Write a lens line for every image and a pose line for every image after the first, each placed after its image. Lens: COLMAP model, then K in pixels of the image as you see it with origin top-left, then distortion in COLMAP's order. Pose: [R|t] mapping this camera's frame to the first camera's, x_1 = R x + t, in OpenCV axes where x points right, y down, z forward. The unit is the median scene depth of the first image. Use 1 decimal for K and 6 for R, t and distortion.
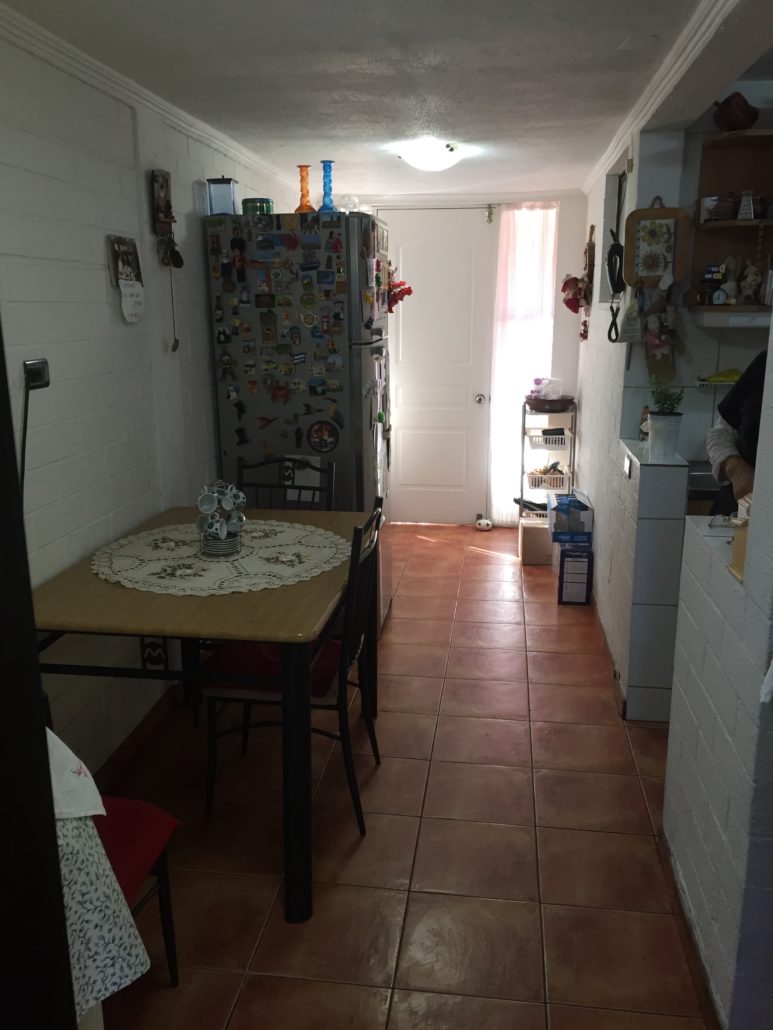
lens RADIAL K [[880.9, 0, 384.9], [0, 880.9, 514.4], [0, 0, 1]] dist [0.093227, -0.119493]
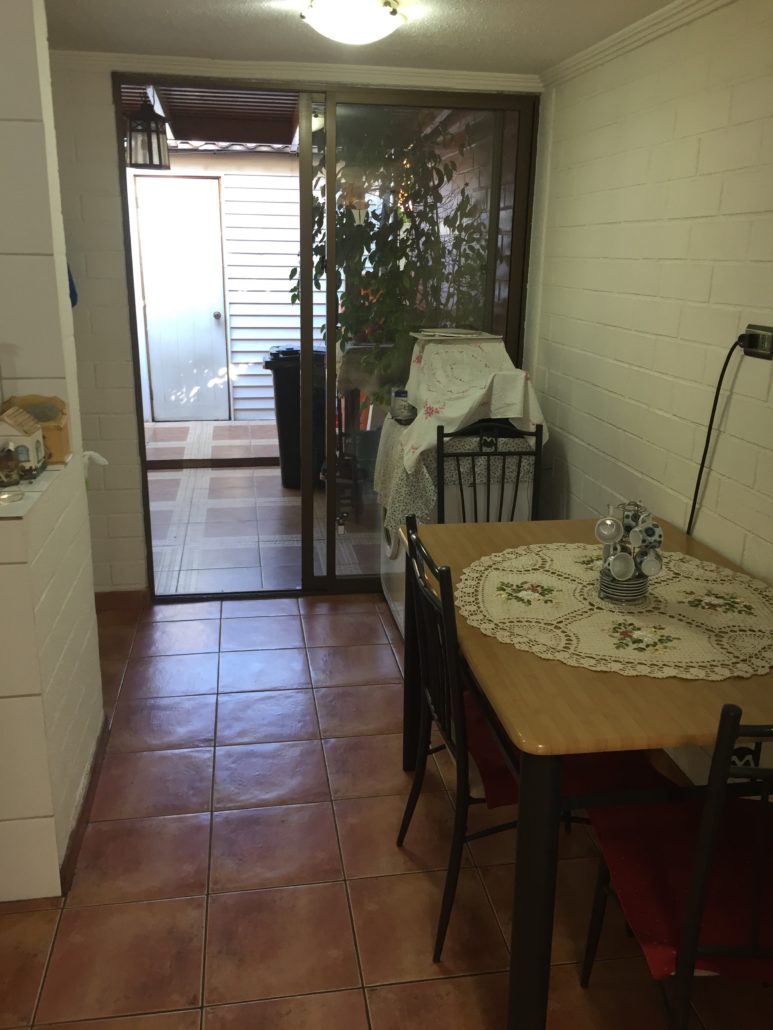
lens RADIAL K [[880.9, 0, 384.9], [0, 880.9, 514.4], [0, 0, 1]] dist [0.093227, -0.119493]
pose [[-0.955990, 0.075213, -0.283595, 0.224534], [-0.078644, 0.865524, 0.494654, -0.386282], [0.282663, 0.495188, -0.821517, 1.574395]]
